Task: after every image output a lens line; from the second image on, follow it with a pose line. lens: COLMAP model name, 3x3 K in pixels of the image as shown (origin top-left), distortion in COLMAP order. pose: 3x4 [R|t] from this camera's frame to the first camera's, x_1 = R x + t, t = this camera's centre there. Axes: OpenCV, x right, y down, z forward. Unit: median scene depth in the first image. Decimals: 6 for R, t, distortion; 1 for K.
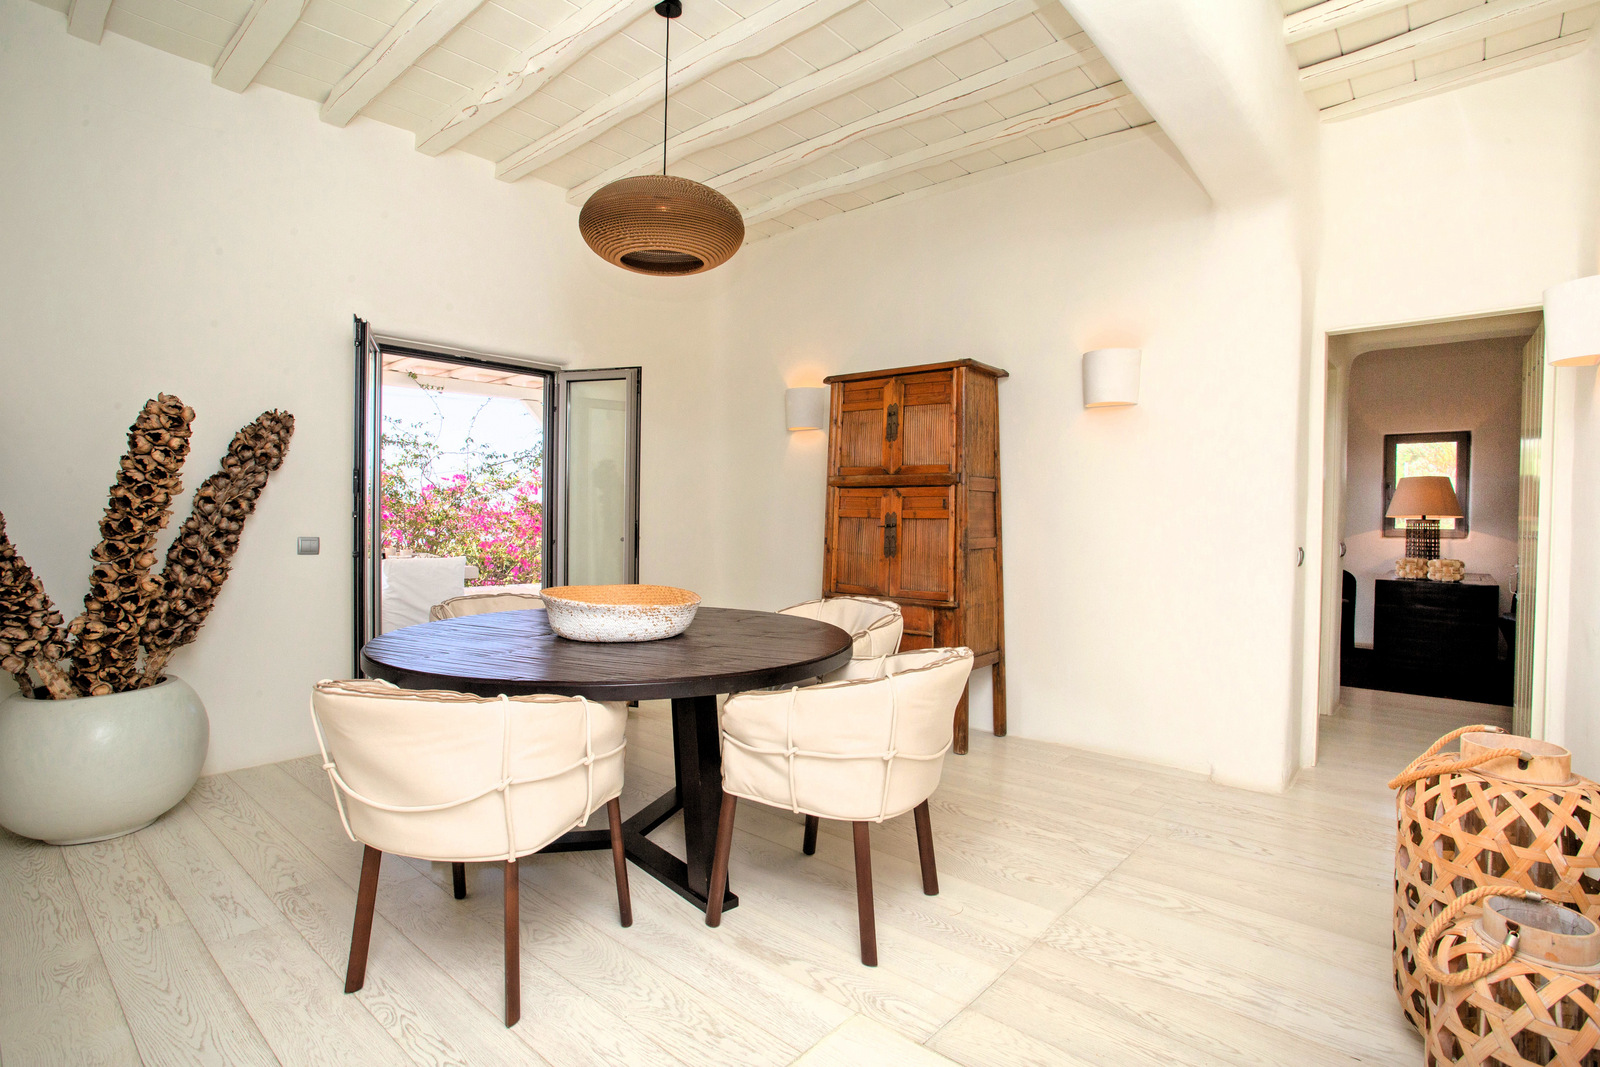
lens RADIAL K [[790.1, 0, 811.6], [0, 790.1, 533.5], [0, 0, 1]] dist [-0.000156, 0.000069]
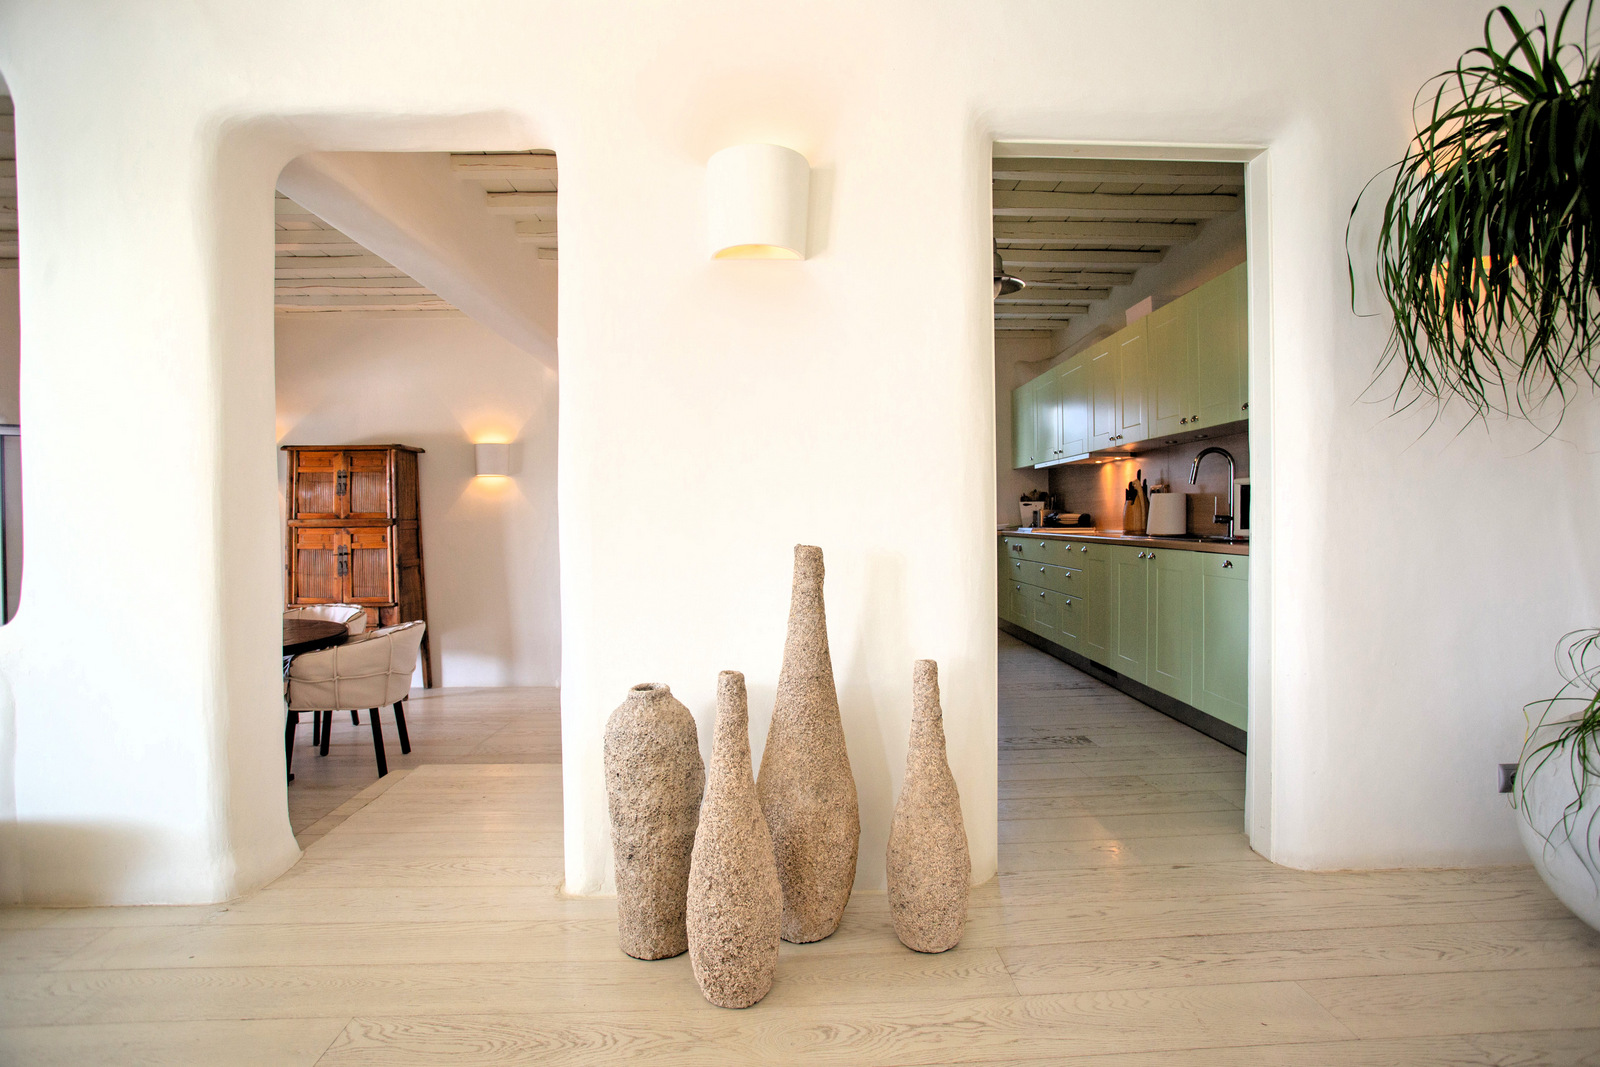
lens RADIAL K [[790.1, 0, 811.6], [0, 790.1, 535.0], [0, 0, 1]] dist [-0.000156, 0.000069]
pose [[0.736253, -0.025720, 0.676218, -0.247219], [0.025057, 0.999628, 0.010739, -0.039202], [-0.676243, 0.009038, 0.736623, -0.657541]]
